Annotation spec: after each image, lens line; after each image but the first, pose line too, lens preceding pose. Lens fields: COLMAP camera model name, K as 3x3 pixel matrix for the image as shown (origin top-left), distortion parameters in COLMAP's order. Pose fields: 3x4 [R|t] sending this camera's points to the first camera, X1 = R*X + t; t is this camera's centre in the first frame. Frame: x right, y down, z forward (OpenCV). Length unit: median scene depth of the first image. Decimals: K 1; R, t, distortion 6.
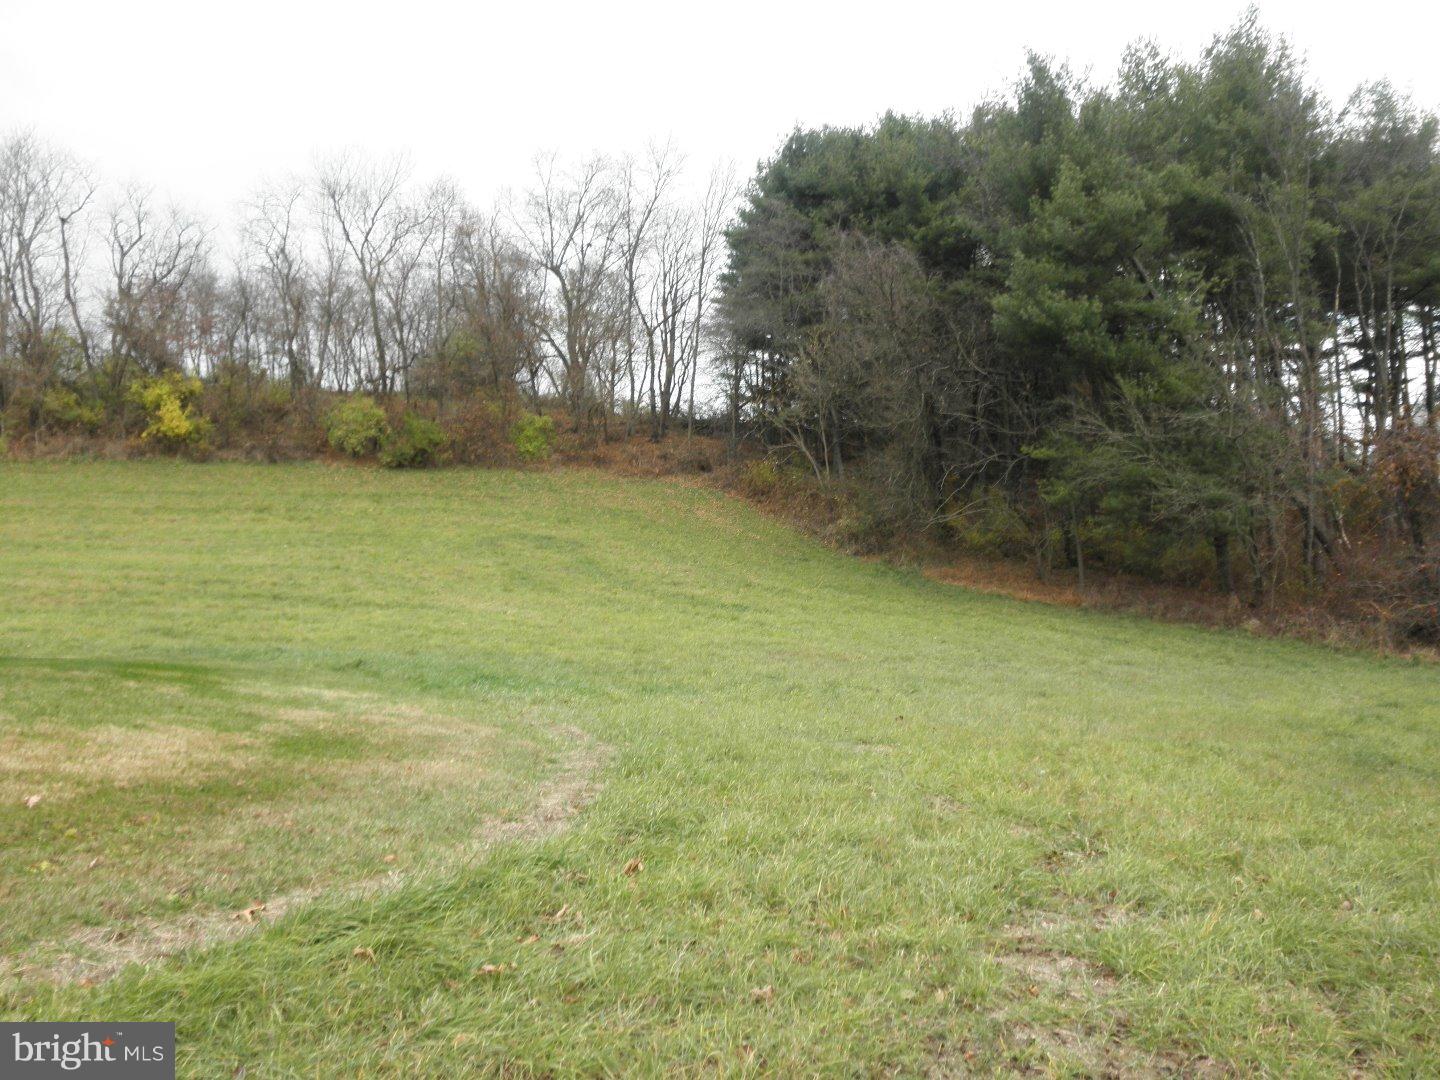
lens RADIAL K [[1179.0, 0, 720.0], [0, 1179.0, 540.0], [0, 0, 1]] dist [-0.130060, 0.125219]
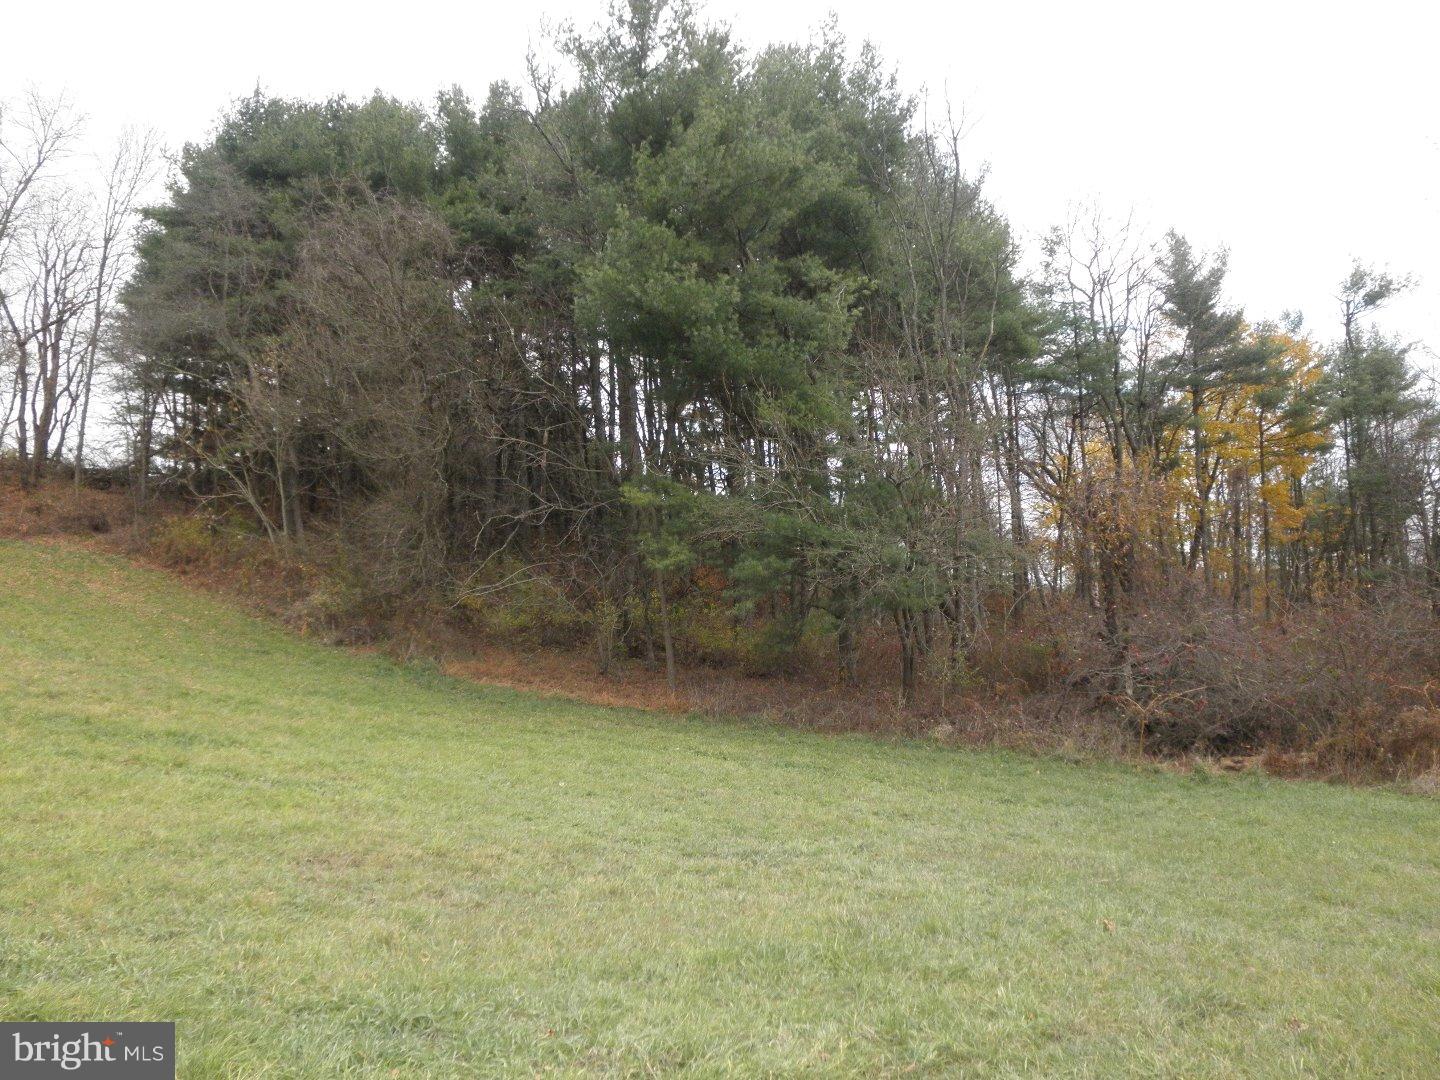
lens RADIAL K [[1179.0, 0, 720.0], [0, 1179.0, 540.0], [0, 0, 1]] dist [-0.130060, 0.125219]
pose [[0.880894, 0.029757, 0.472378, -0.010794], [0.007775, 0.996977, -0.077302, 0.004475], [-0.473250, 0.071768, 0.878000, 0.225717]]
